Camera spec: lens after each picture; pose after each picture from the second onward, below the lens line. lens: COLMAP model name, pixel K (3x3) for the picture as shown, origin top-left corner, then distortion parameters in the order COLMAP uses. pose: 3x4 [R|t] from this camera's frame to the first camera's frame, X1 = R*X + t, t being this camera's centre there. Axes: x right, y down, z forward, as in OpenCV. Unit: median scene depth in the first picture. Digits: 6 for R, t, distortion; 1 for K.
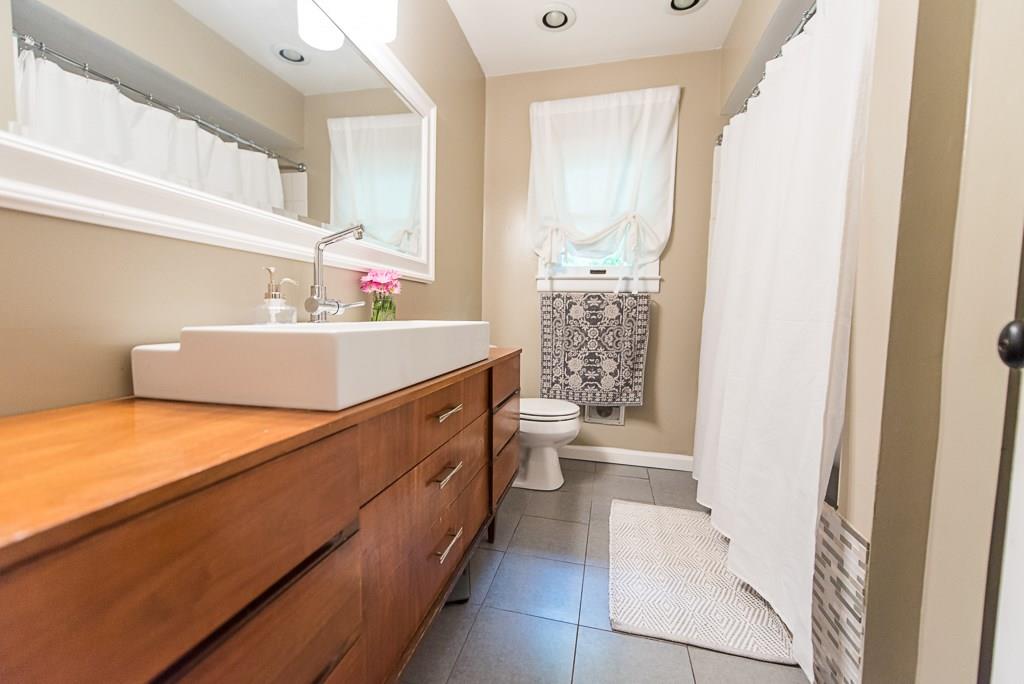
lens RADIAL K [[400.3, 0, 512.3], [0, 400.3, 342.1], [0, 0, 1]] dist [0.009361, -0.001208]
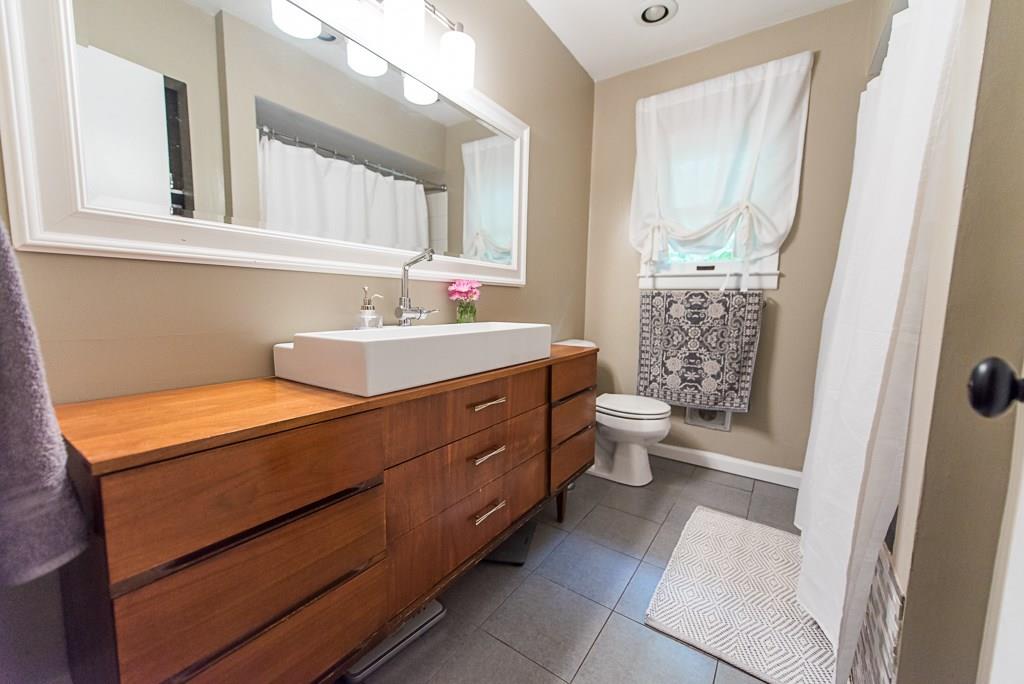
lens RADIAL K [[400.3, 0, 541.2], [0, 400.3, 339.7], [0, 0, 1]] dist [0.009361, -0.001208]
pose [[0.937278, 0.033925, -0.346929, 0.243383], [-0.024148, 0.999181, 0.032468, -0.035800], [0.347746, -0.022054, 0.937329, -0.041482]]
